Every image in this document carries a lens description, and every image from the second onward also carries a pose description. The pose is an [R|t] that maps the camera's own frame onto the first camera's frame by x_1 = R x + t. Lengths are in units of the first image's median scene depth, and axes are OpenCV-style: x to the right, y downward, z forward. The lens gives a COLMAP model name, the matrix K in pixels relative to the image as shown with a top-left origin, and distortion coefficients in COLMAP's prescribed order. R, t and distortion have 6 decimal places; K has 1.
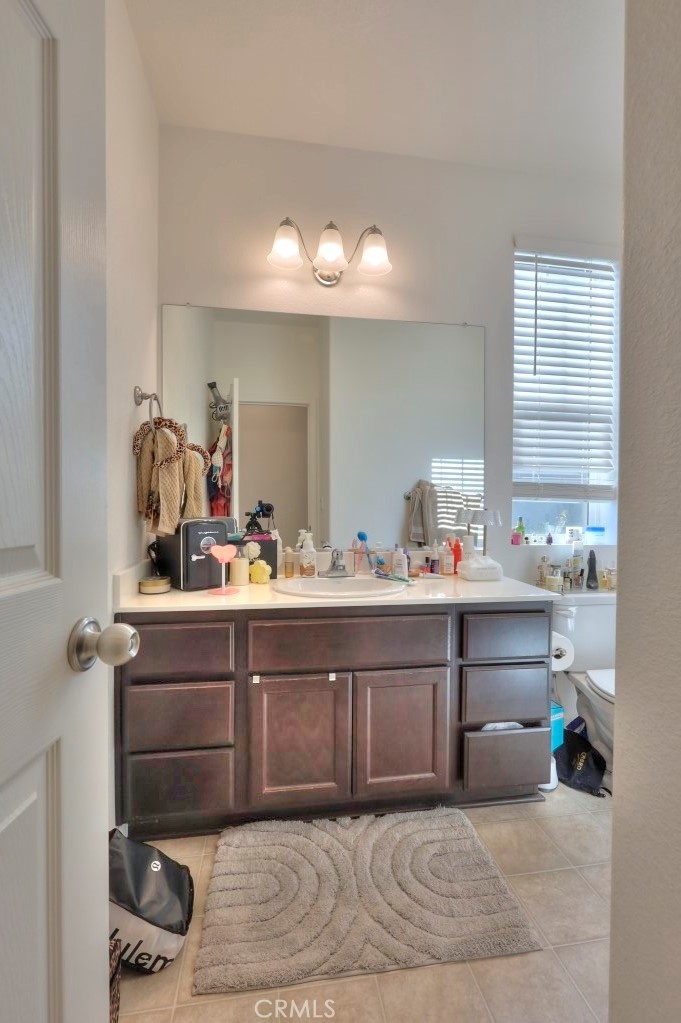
lens RADIAL K [[452.9, 0, 340.5], [0, 452.9, 511.5], [0, 0, 1]] dist [0.002618, -0.000009]
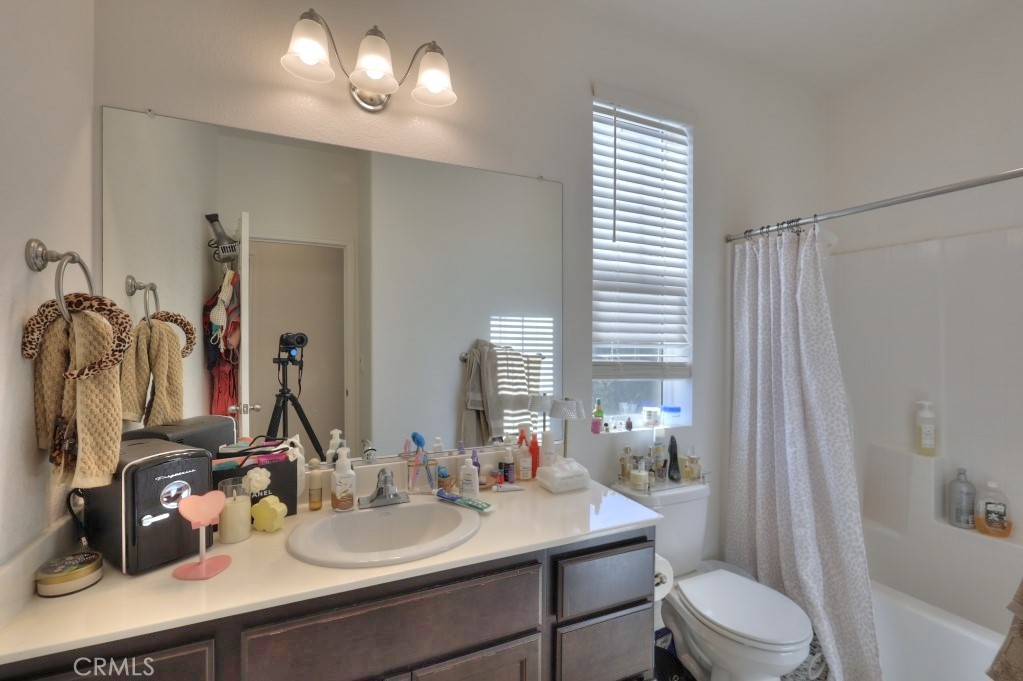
lens RADIAL K [[458.8, 0, 511.5], [0, 458.8, 340.5], [0, 0, 1]] dist [-0.000230, -0.000163]
pose [[0.962208, -0.003164, 0.272296, -0.010849], [0.006109, 0.999932, -0.009971, -0.101486], [-0.272246, 0.011257, 0.962162, 0.195143]]
